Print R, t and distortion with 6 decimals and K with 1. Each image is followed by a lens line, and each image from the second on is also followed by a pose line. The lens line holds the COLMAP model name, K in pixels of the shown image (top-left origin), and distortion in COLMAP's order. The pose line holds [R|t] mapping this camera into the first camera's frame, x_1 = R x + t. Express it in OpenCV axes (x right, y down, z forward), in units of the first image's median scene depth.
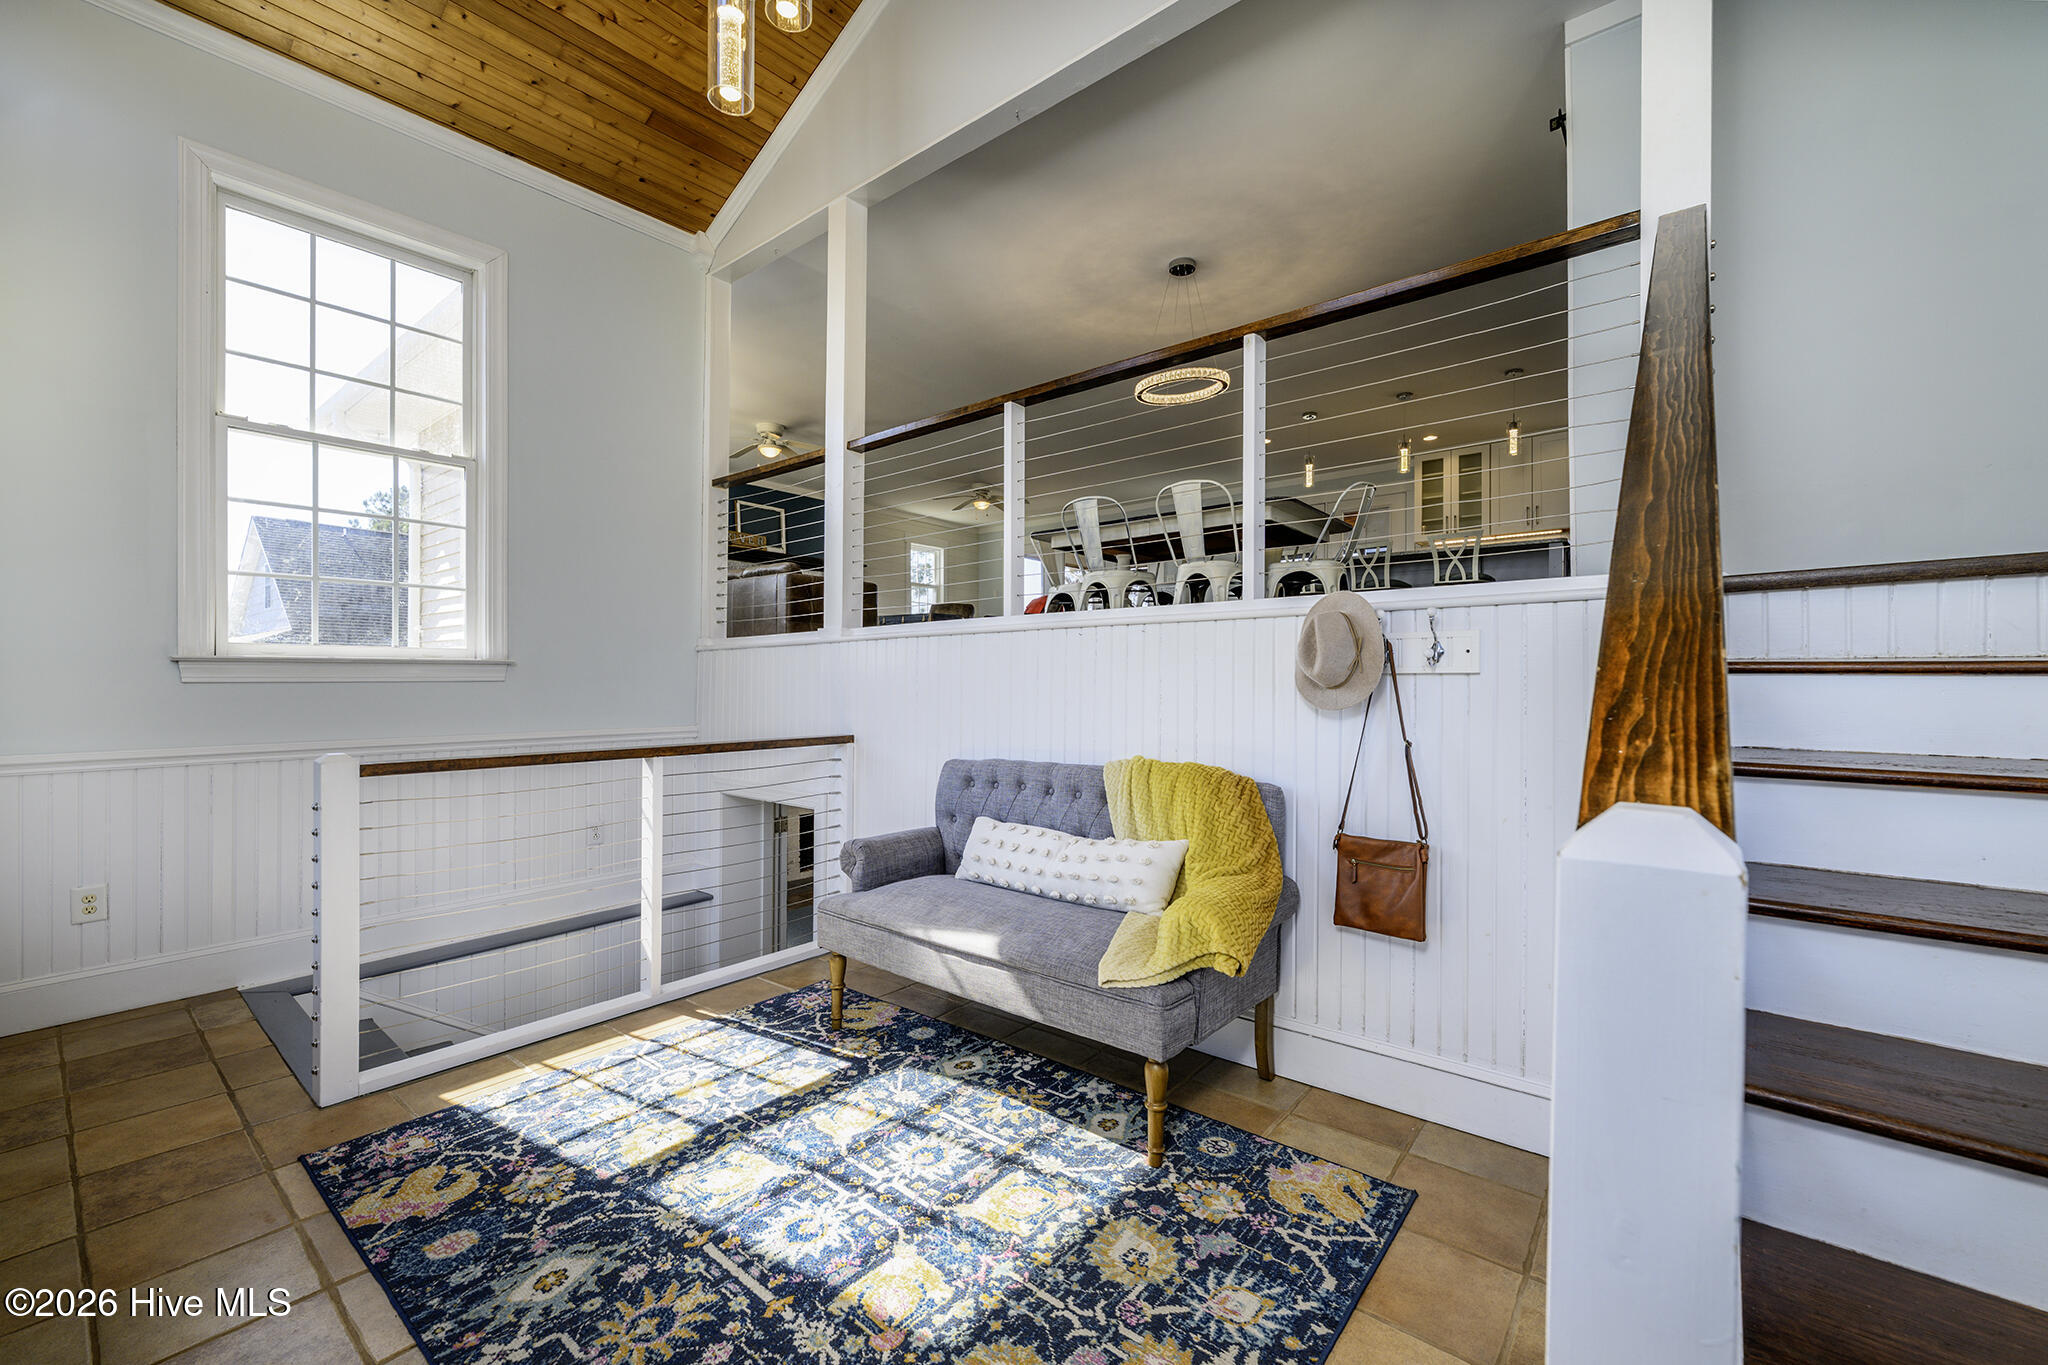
lens RADIAL K [[827.1, 0, 1028.7], [0, 827.1, 679.8], [0, 0, 1]] dist [0.002859, 0.000878]
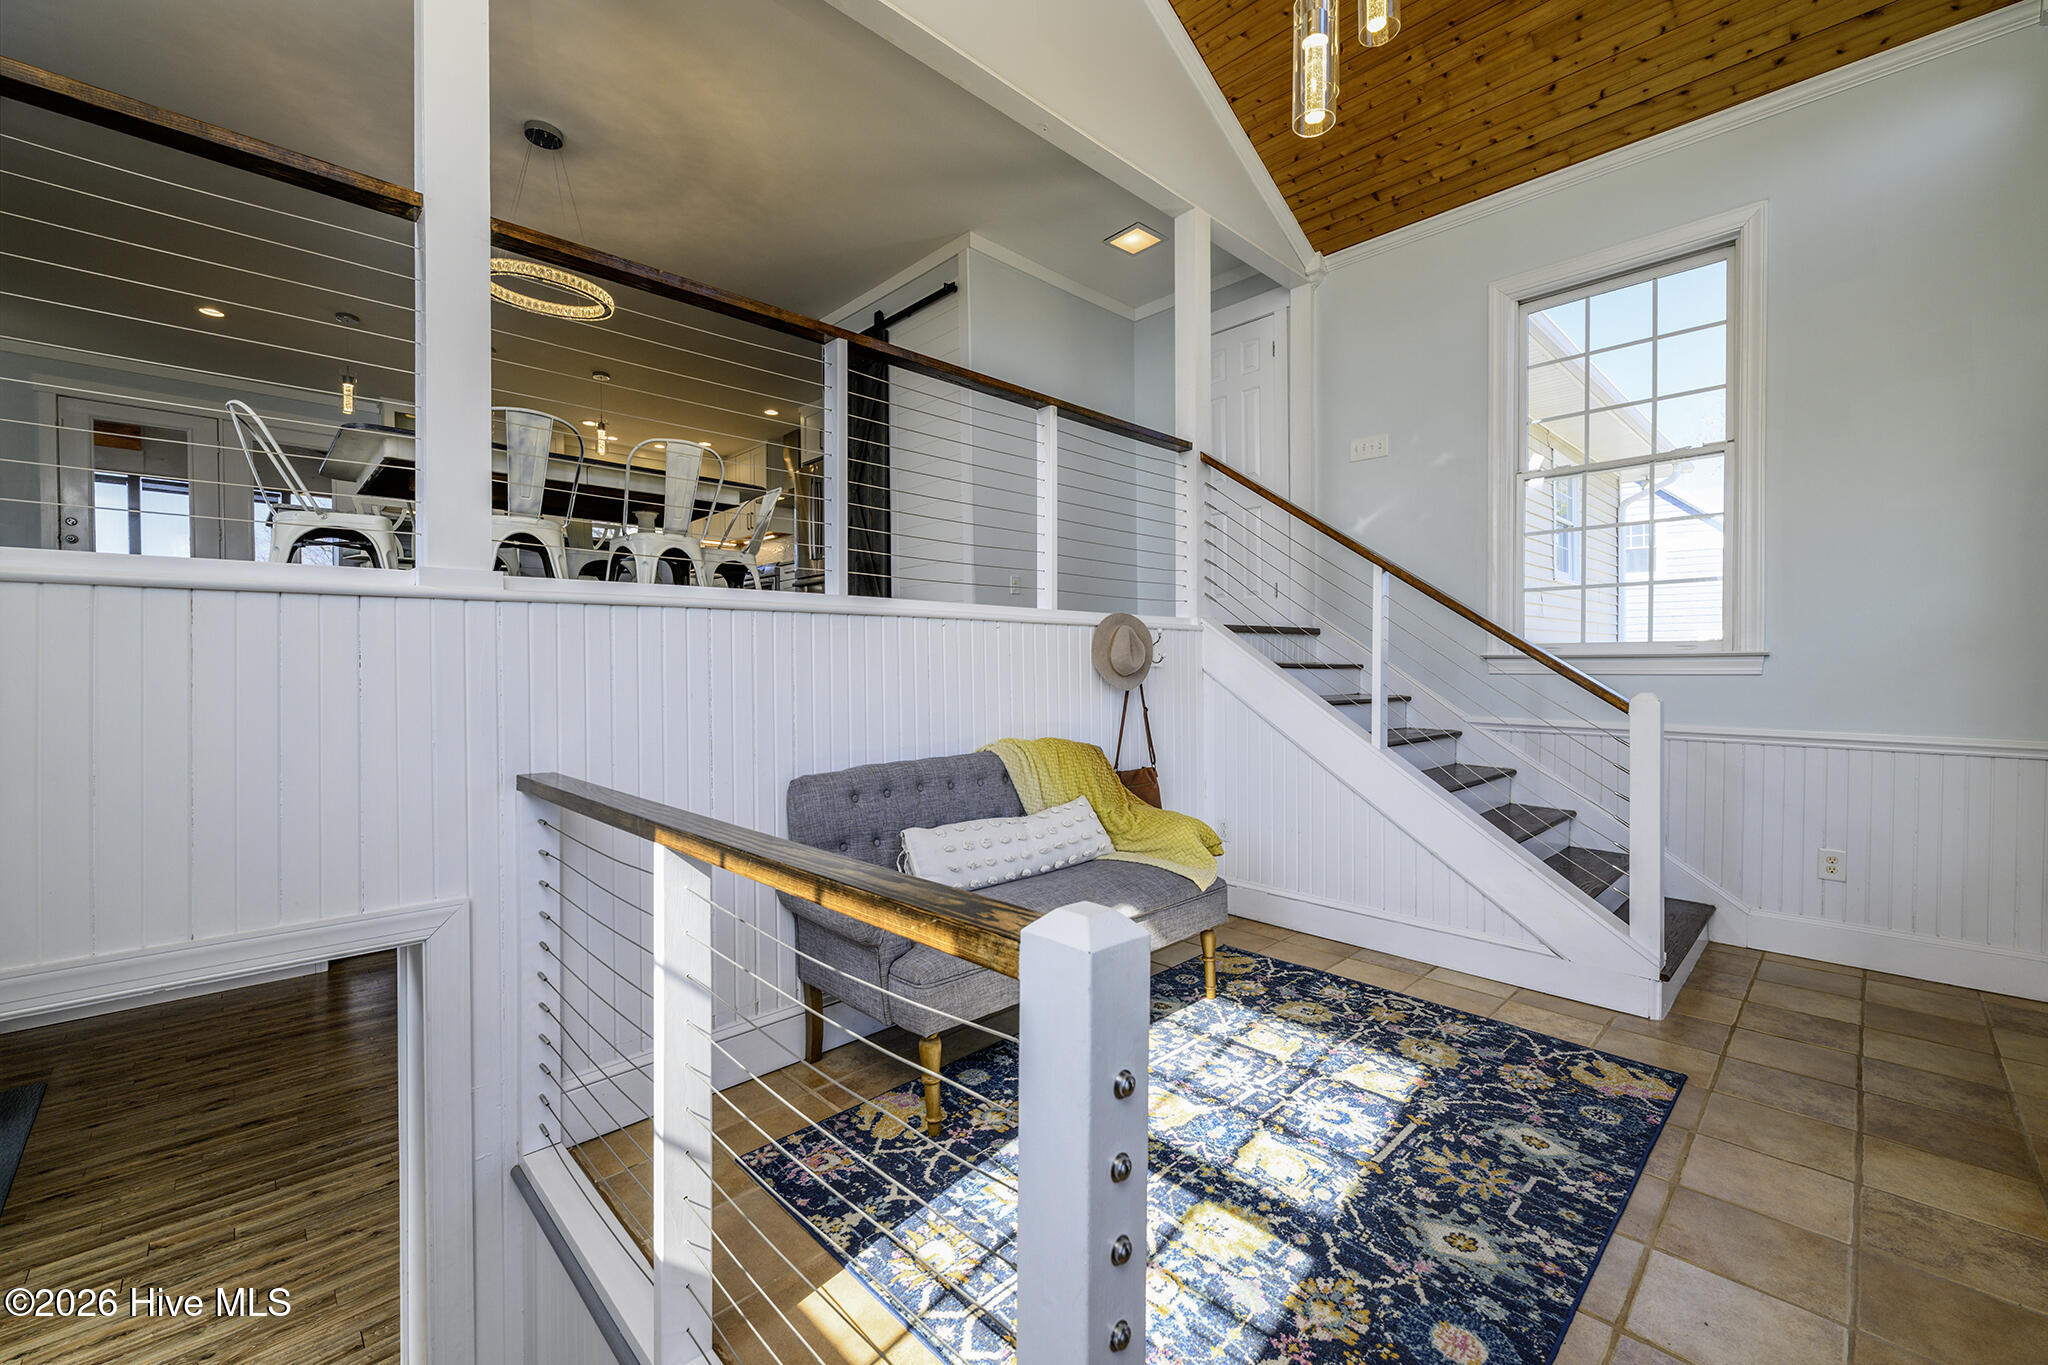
lens RADIAL K [[827.1, 0, 1045.3], [0, 827.1, 677.9], [0, 0, 1]] dist [0.002859, 0.000878]
pose [[0.100628, -0.008178, 0.994891, -1.599906], [0.001240, 0.999966, 0.008095, 0.000297], [-0.994923, 0.000419, 0.100634, 1.361071]]
